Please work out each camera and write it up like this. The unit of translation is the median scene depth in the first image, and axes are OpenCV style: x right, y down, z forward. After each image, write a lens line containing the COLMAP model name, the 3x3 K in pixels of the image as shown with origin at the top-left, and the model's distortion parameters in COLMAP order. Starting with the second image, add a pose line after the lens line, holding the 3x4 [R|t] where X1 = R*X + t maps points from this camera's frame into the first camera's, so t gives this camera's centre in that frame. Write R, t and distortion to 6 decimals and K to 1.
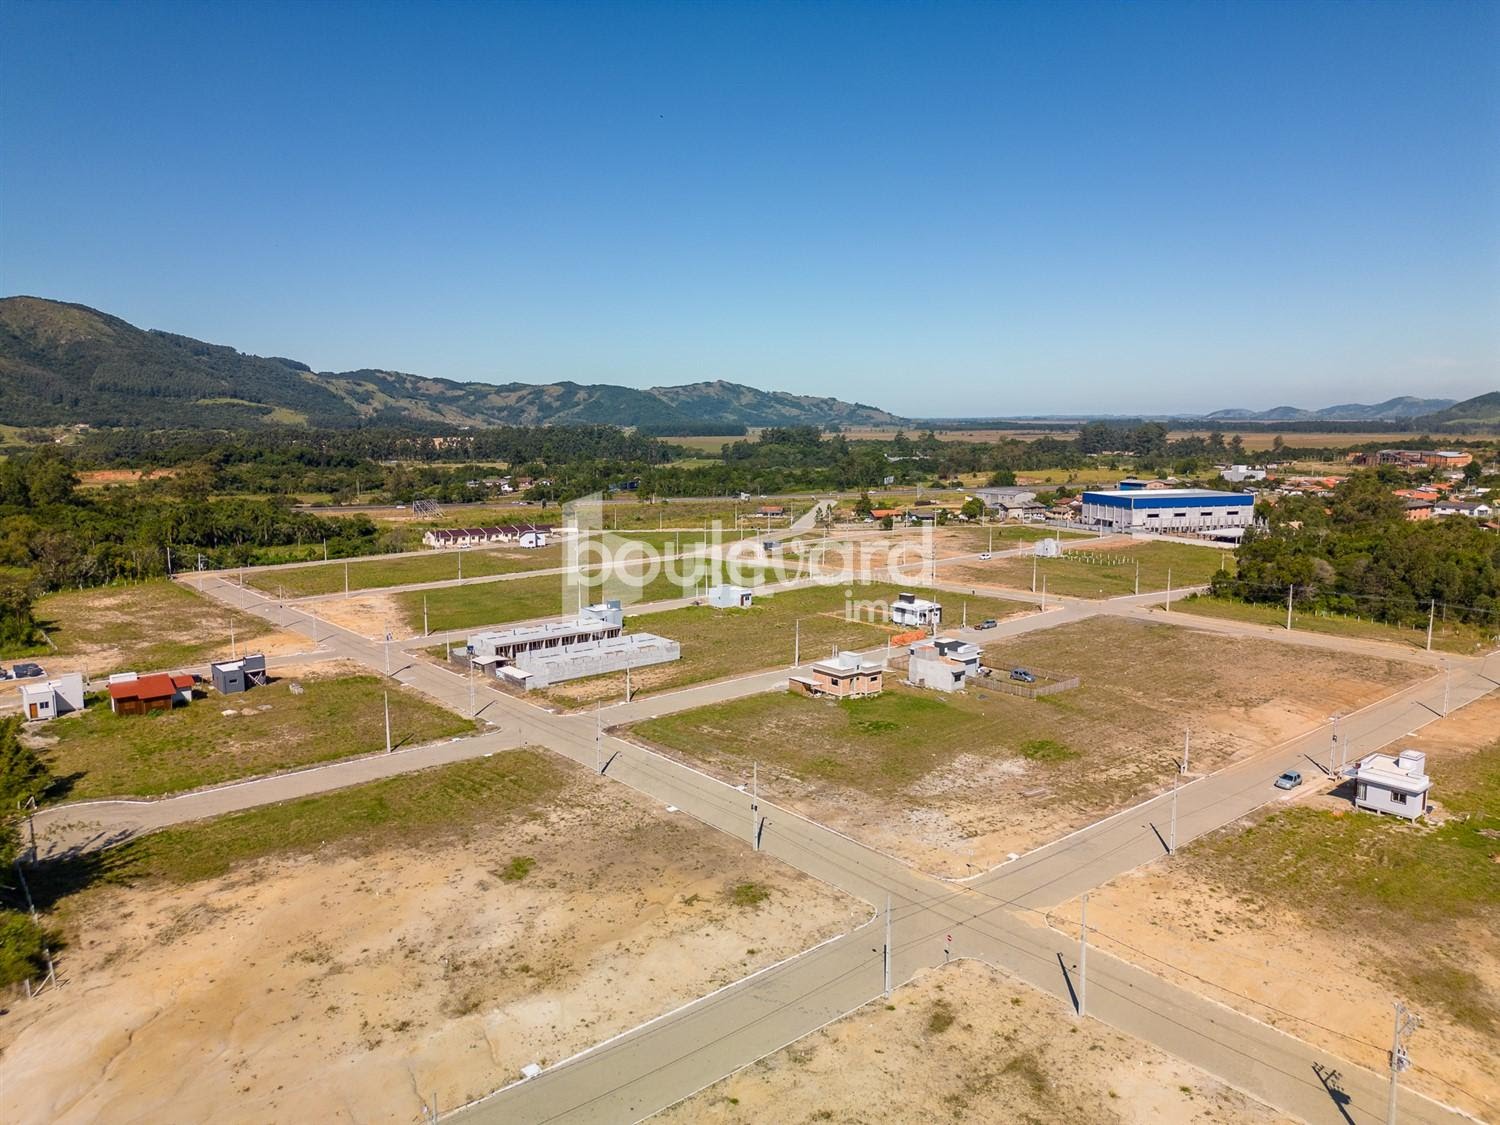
lens RADIAL K [[1047.0, 0, 745.3], [0, 1047.0, 584.9], [0, 0, 1]] dist [0.070538, -0.074914]
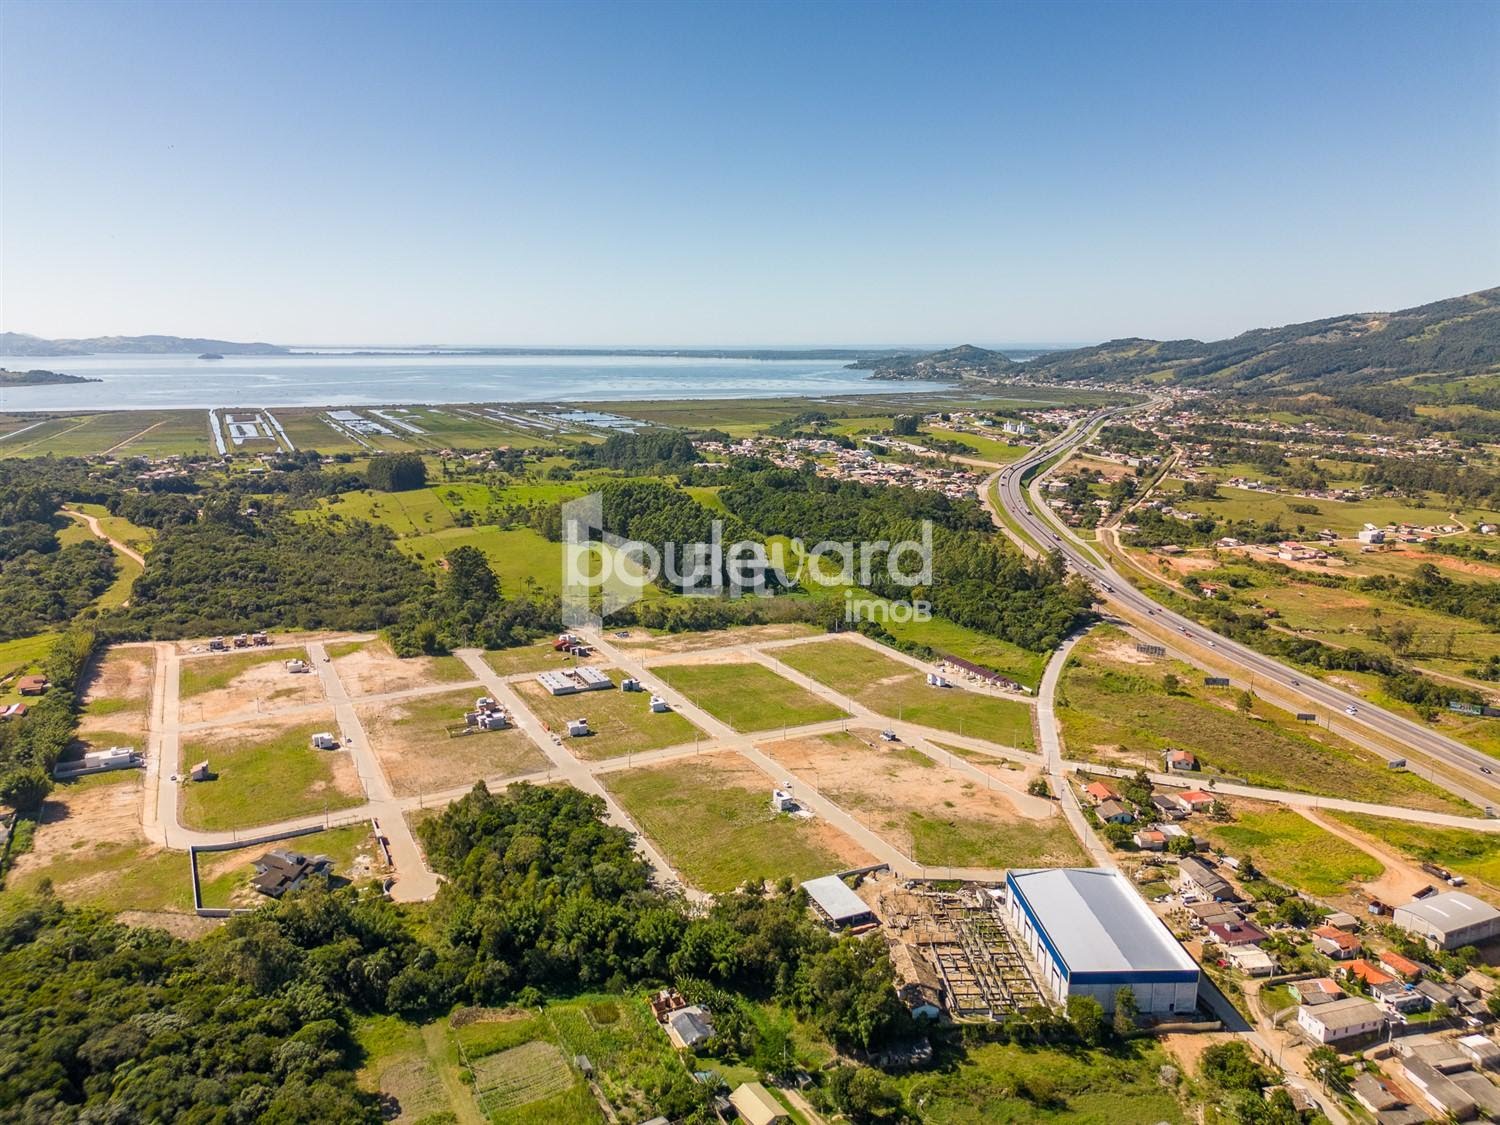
lens RADIAL K [[1047.0, 0, 745.3], [0, 1047.0, 584.9], [0, 0, 1]] dist [0.070538, -0.074914]
pose [[-0.206750, 0.227134, -0.951664, 1.297315], [-0.152834, 0.953242, 0.260714, -0.542926], [0.966383, 0.199349, -0.162369, 1.011502]]
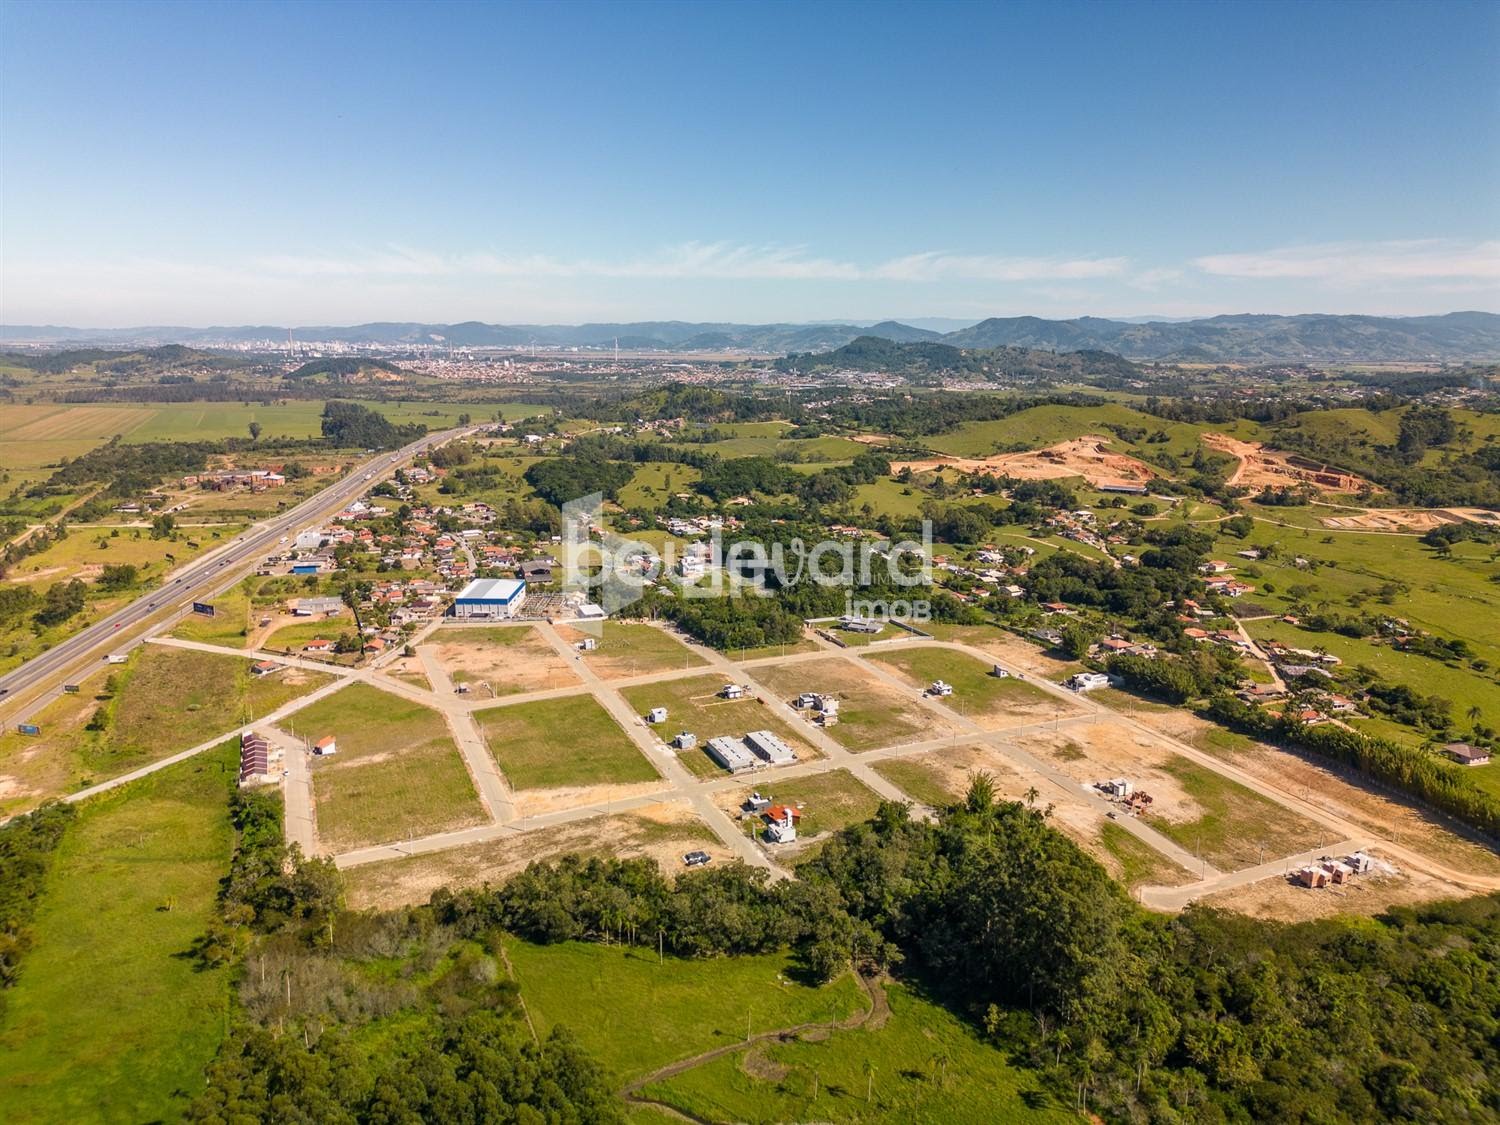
lens RADIAL K [[1032.2, 0, 745.7], [0, 1032.2, 591.3], [0, 0, 1]] dist [0.091337, -0.109611]
pose [[0.261623, -0.227168, 0.938055, -1.276931], [0.144815, 0.970144, 0.194550, -0.417173], [-0.954244, 0.084946, 0.286710, 0.156362]]
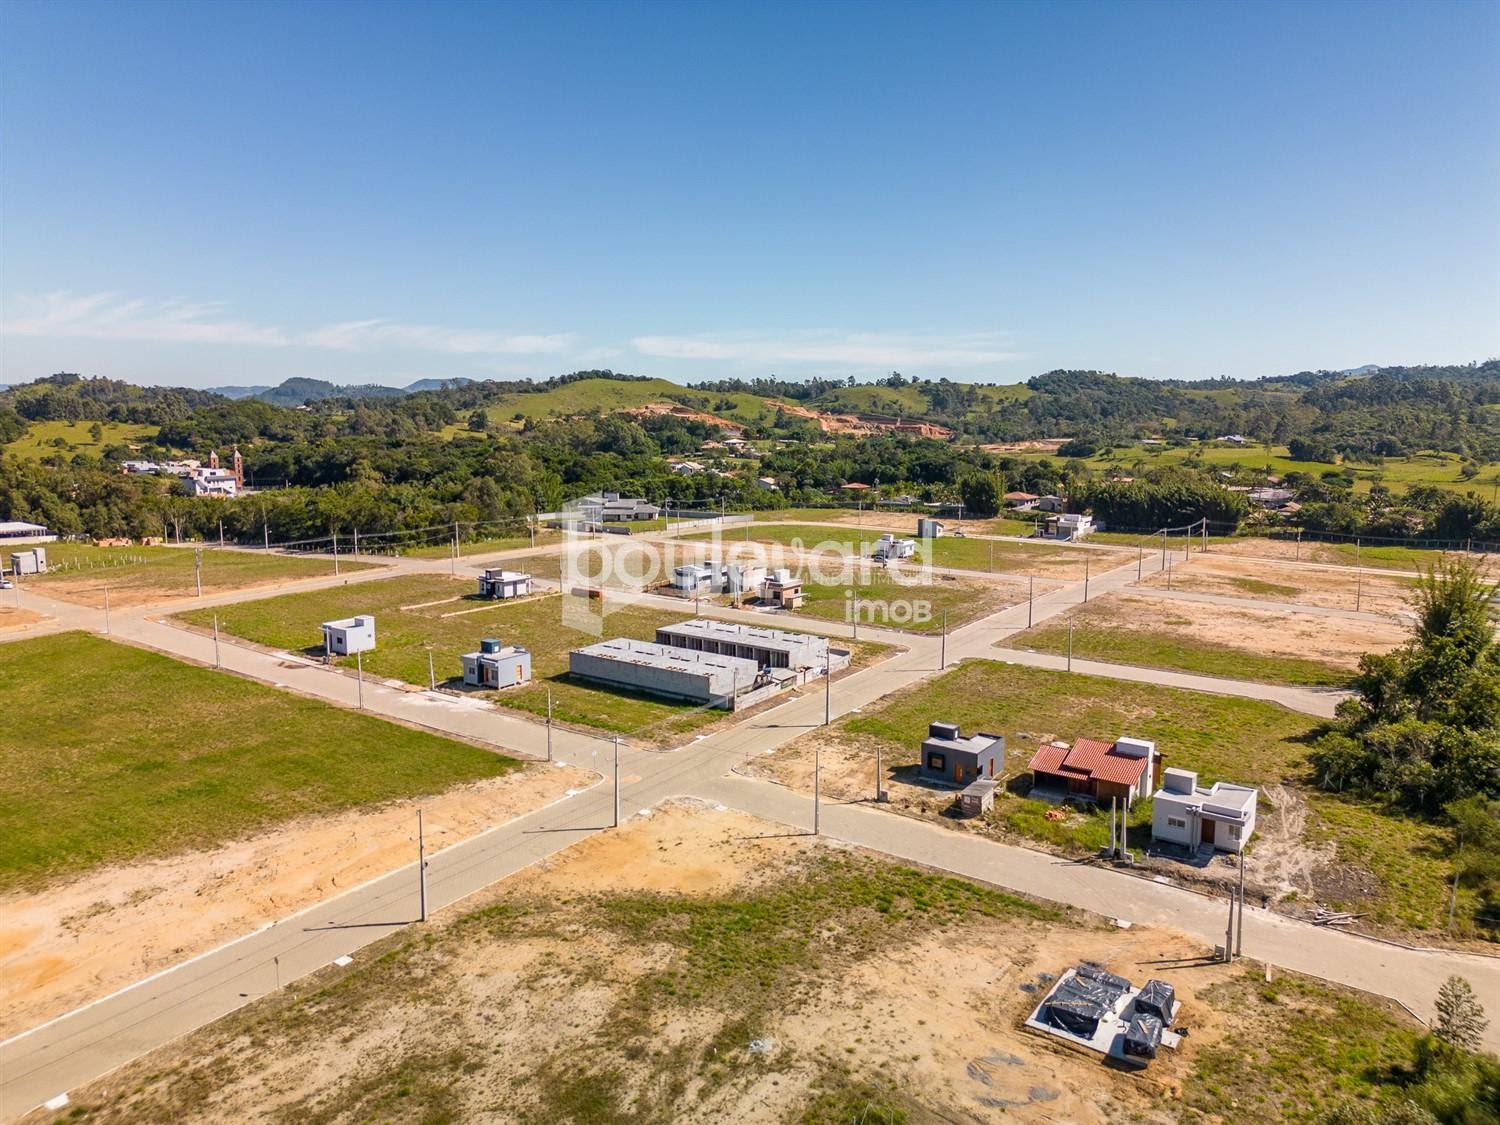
lens RADIAL K [[1041.0, 0, 746.3], [0, 1041.0, 562.6], [0, 0, 1]] dist [0.081580, -0.088908]
pose [[-0.260924, -0.136041, 0.955726, -0.526335], [0.150969, 0.972089, 0.179586, -0.086122], [-0.953482, 0.191143, -0.233103, 0.625049]]
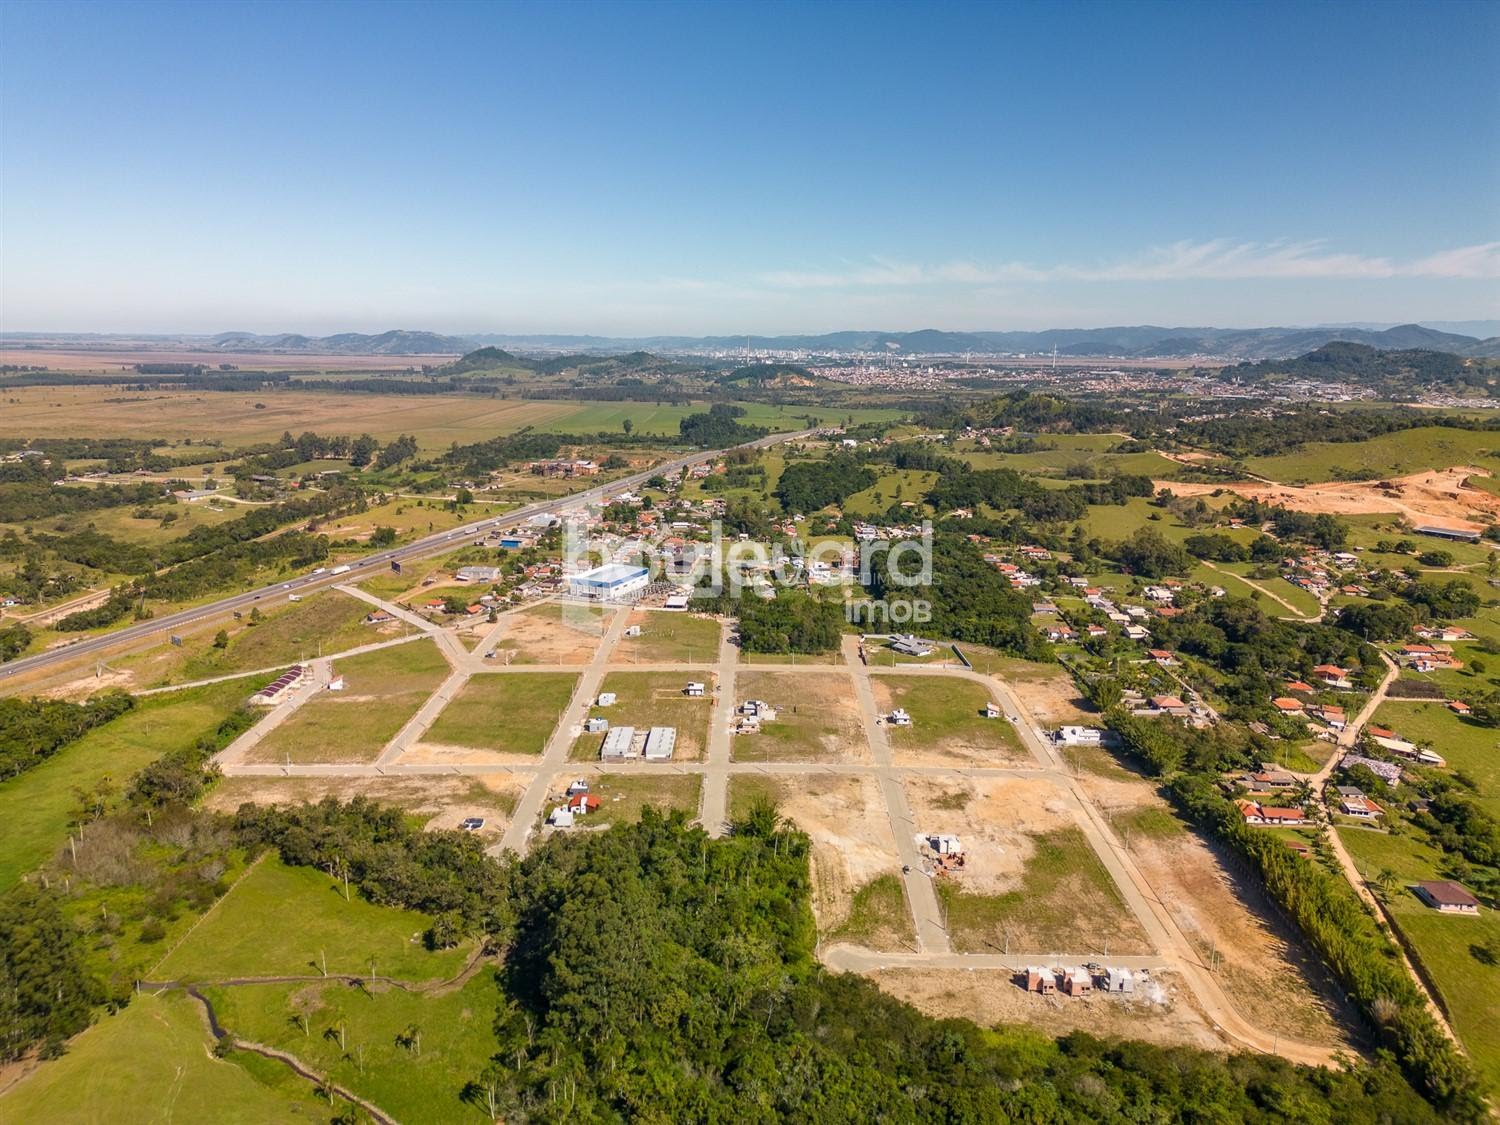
lens RADIAL K [[1041.0, 0, 746.3], [0, 1041.0, 562.6], [0, 0, 1]] dist [0.081580, -0.088908]
pose [[0.640589, -0.152809, 0.752525, -0.990834], [0.109983, 0.988154, 0.107033, -0.328158], [-0.759966, 0.014201, 0.649807, -0.449450]]
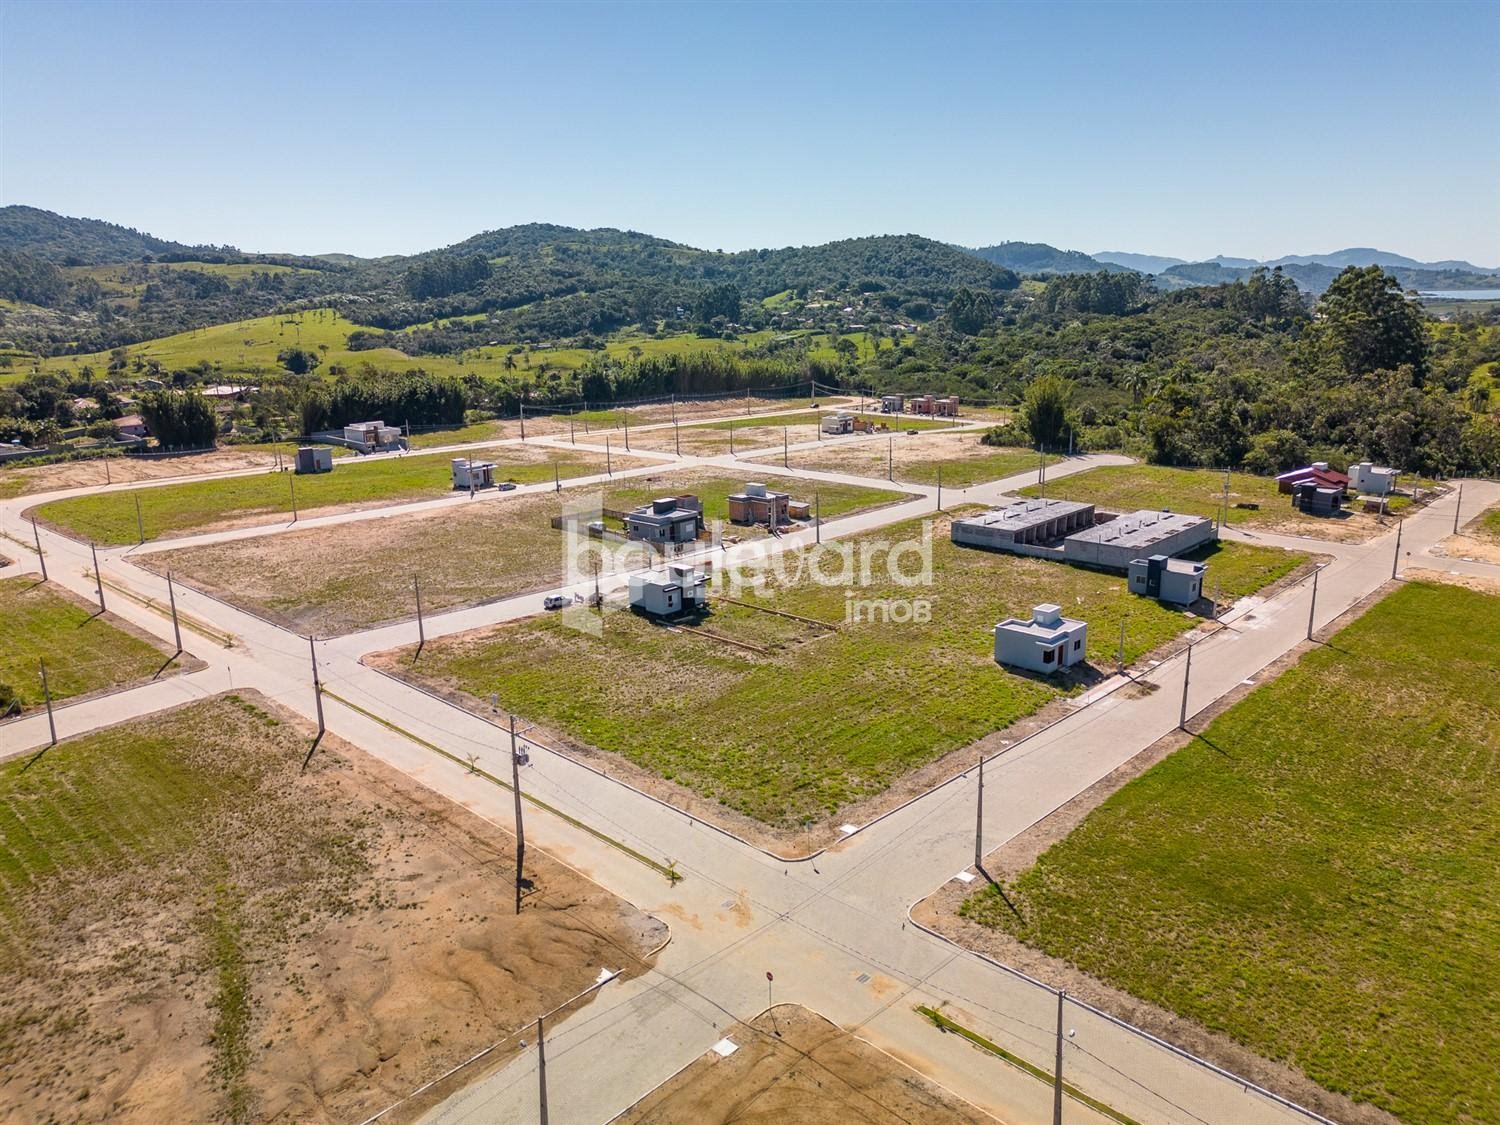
lens RADIAL K [[1069.8, 0, 744.8], [0, 1069.8, 579.0], [0, 0, 1]] dist [0.069020, -0.069099]
pose [[-0.991494, 0.056138, -0.117425, 0.119798], [0.003666, 0.913887, 0.405952, -0.147026], [0.130102, 0.402069, -0.906319, 0.978521]]
